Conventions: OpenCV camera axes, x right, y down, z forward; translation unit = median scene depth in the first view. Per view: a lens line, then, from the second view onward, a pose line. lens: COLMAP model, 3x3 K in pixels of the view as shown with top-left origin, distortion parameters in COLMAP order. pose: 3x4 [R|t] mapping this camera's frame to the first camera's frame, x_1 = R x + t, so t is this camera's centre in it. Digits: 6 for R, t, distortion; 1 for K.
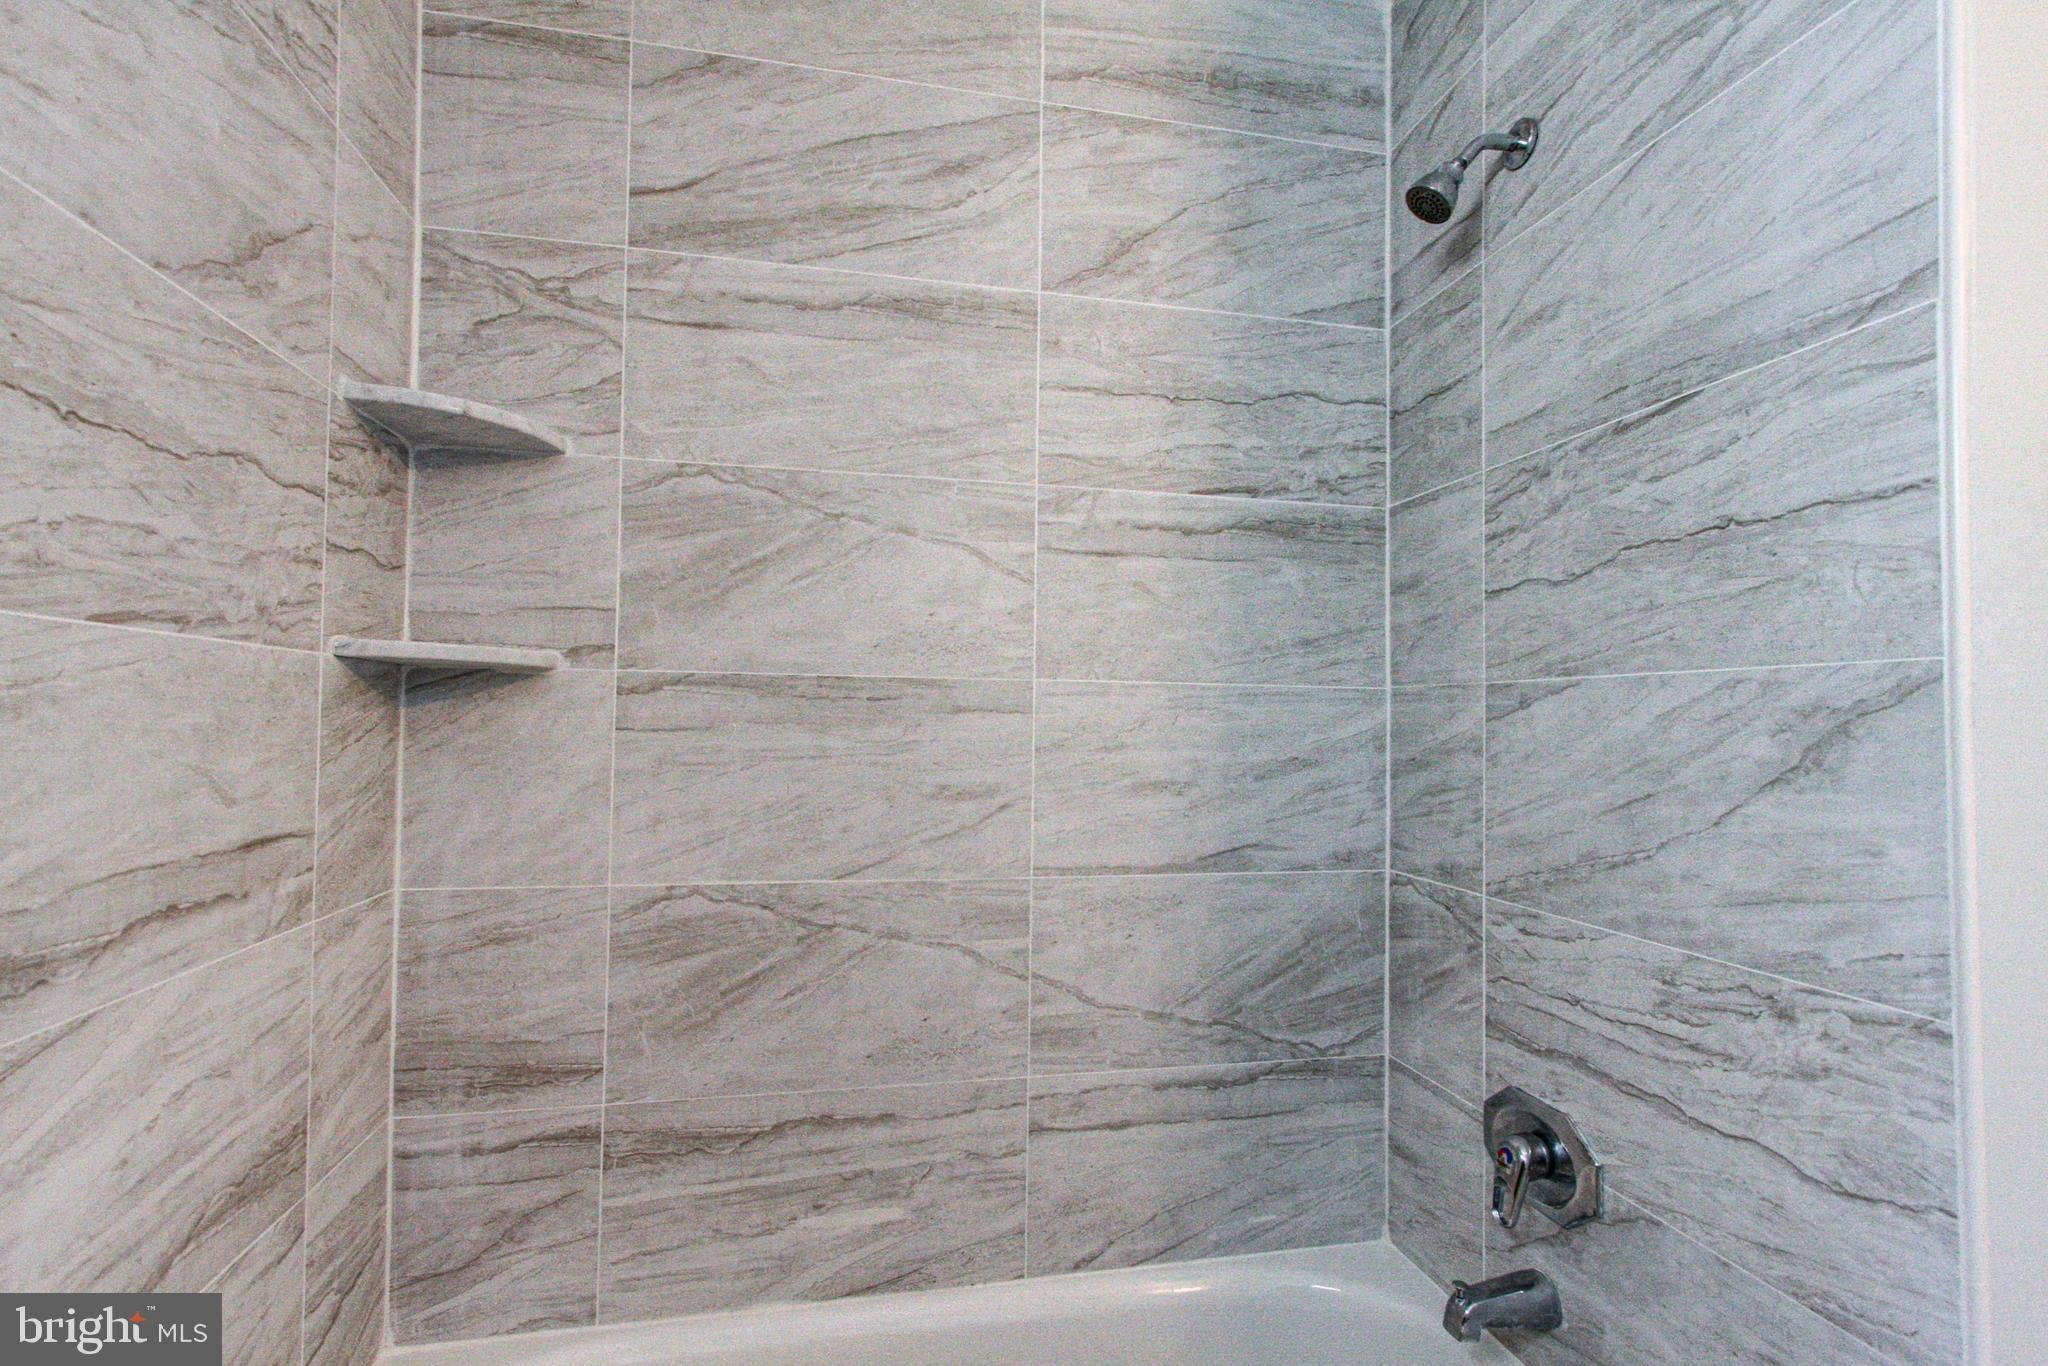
lens RADIAL K [[969.4, 0, 1024.8], [0, 969.4, 696.4], [0, 0, 1]] dist [-0.003026, 0.005141]
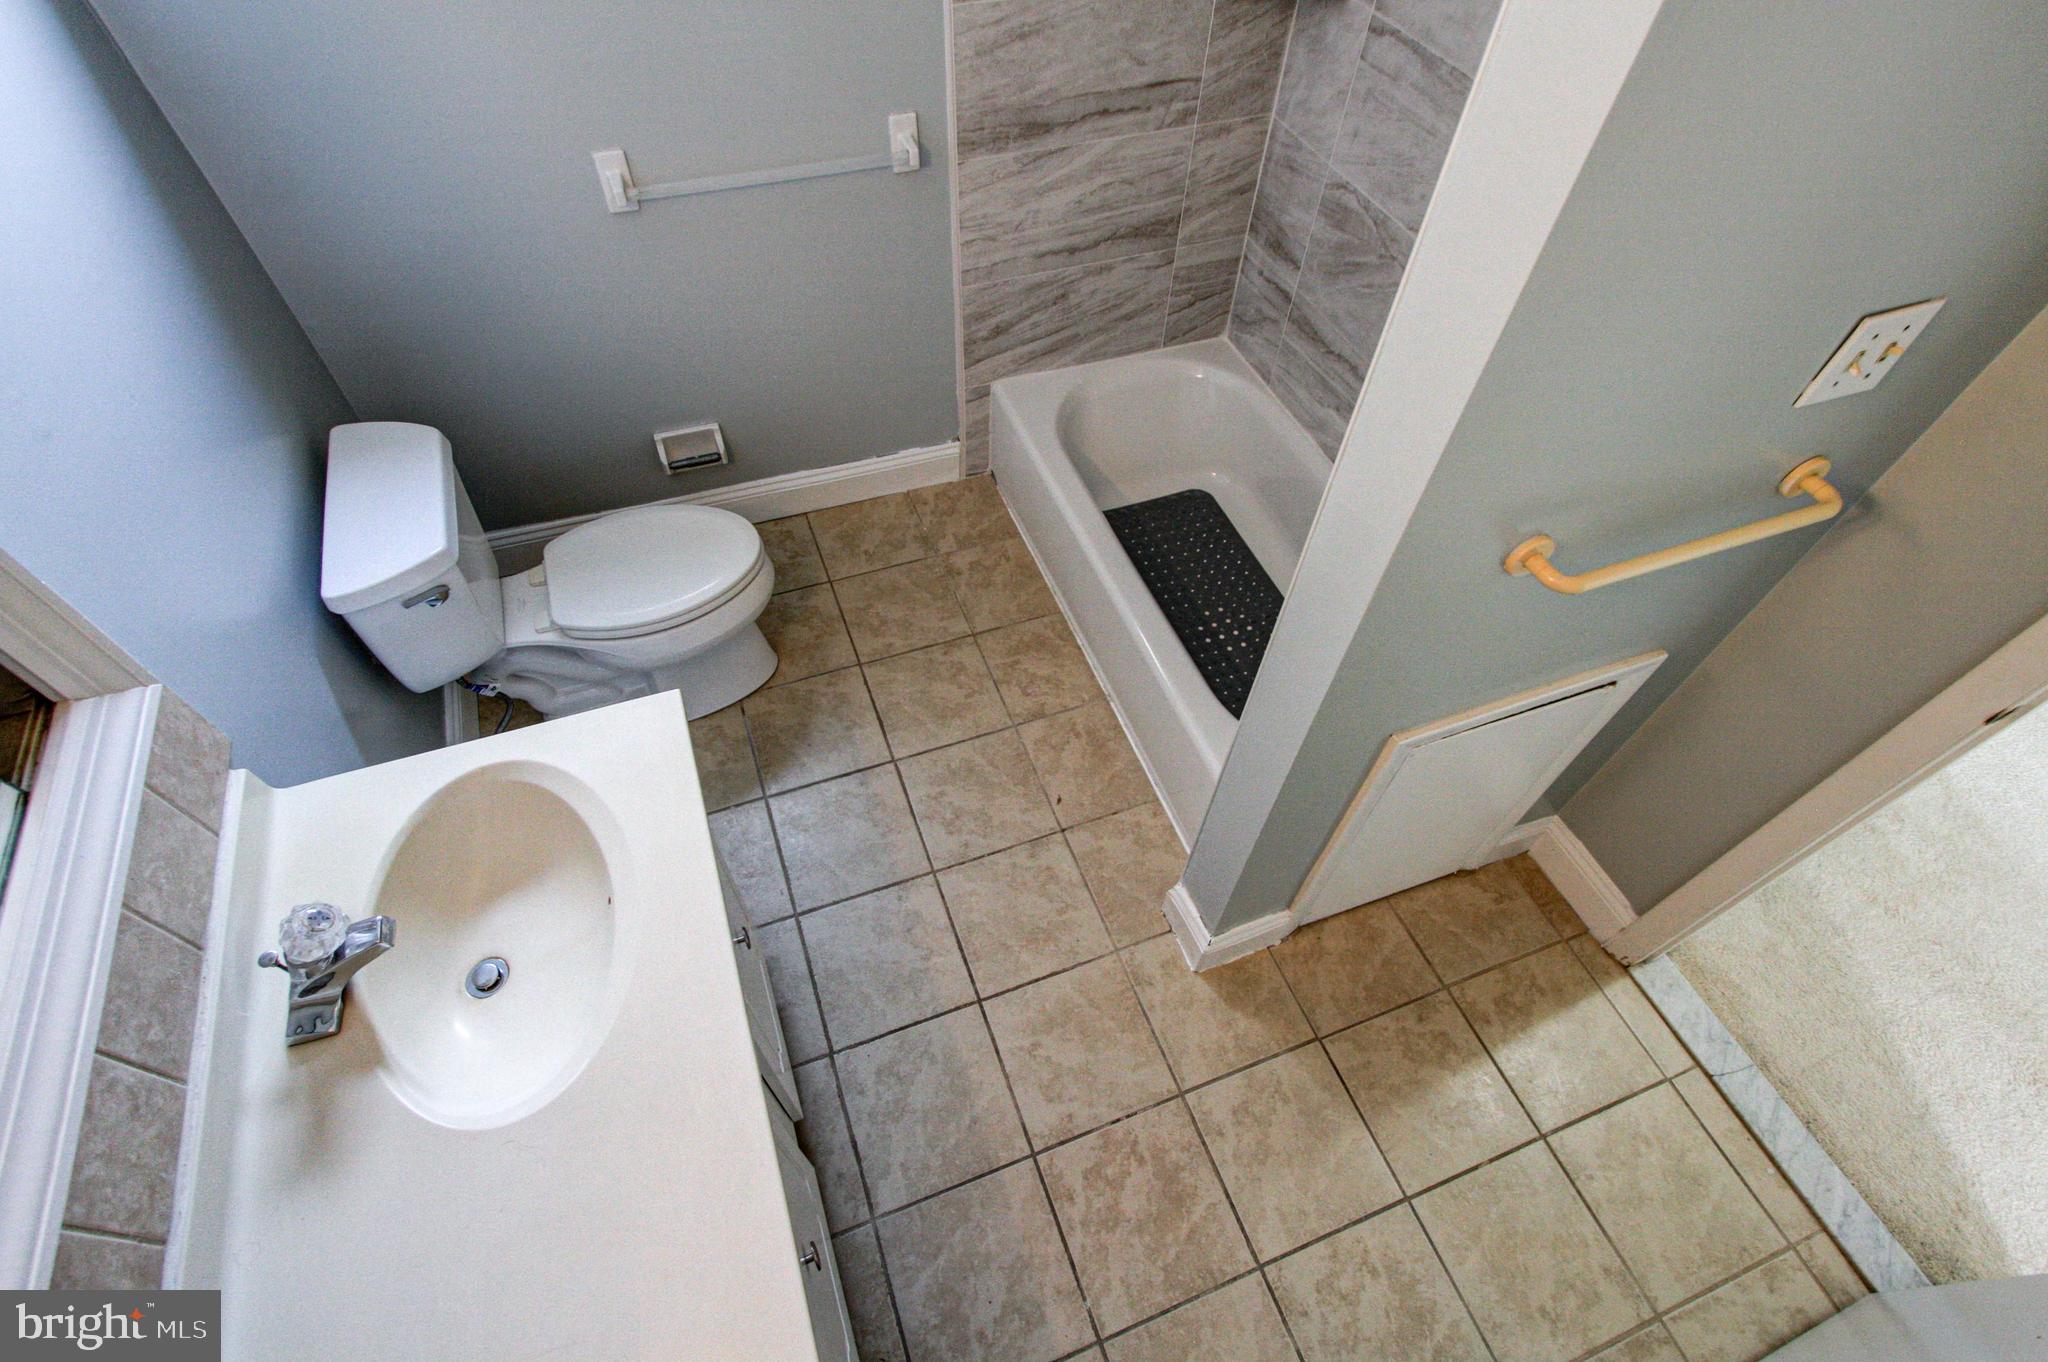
lens RADIAL K [[969.4, 0, 1012.1], [0, 969.4, 701.5], [0, 0, 1]] dist [-0.003026, 0.005141]
pose [[0.135468, 0.790259, -0.597612, 1.218458], [0.014112, 0.601572, 0.798694, -0.584642], [0.990681, -0.116632, 0.070341, 0.246681]]
